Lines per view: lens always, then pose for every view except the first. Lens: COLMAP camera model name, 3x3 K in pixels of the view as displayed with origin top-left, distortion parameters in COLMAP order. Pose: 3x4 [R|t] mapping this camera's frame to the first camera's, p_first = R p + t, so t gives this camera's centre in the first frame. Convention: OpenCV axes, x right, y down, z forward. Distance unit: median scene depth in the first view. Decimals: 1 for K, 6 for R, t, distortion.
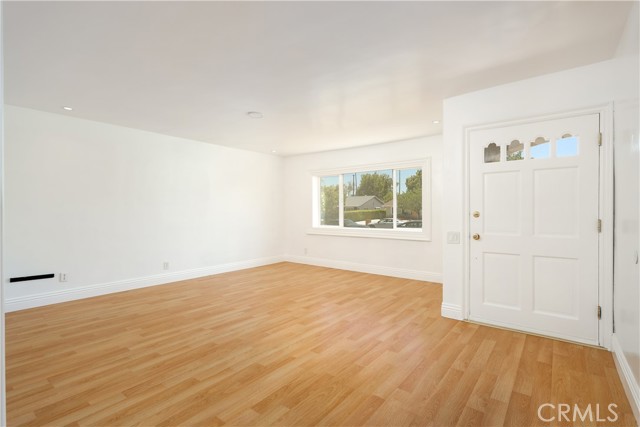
lens RADIAL K [[310.0, 0, 315.4], [0, 310.0, 211.5], [0, 0, 1]] dist [-0.000273, 0.002030]
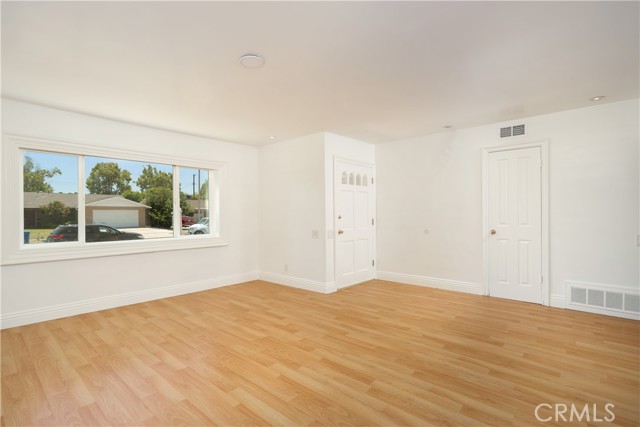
lens RADIAL K [[310.0, 0, 323.3], [0, 310.0, 214.5], [0, 0, 1]] dist [-0.000273, 0.002030]
pose [[0.047721, 0.002056, 0.998859, -0.979302], [0.006539, 0.999976, -0.002370, -0.000087], [-0.998839, 0.006645, 0.047706, 1.005388]]
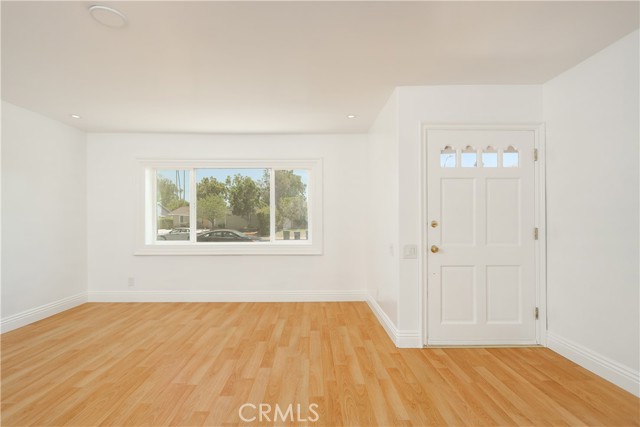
lens RADIAL K [[310.0, 0, 319.6], [0, 310.0, 217.3], [0, 0, 1]] dist [-0.000273, 0.002030]
pose [[0.768246, 0.007660, 0.640109, -0.299023], [-0.000574, 0.999936, -0.011277, 0.000808], [-0.640155, 0.008296, 0.768201, 0.527411]]
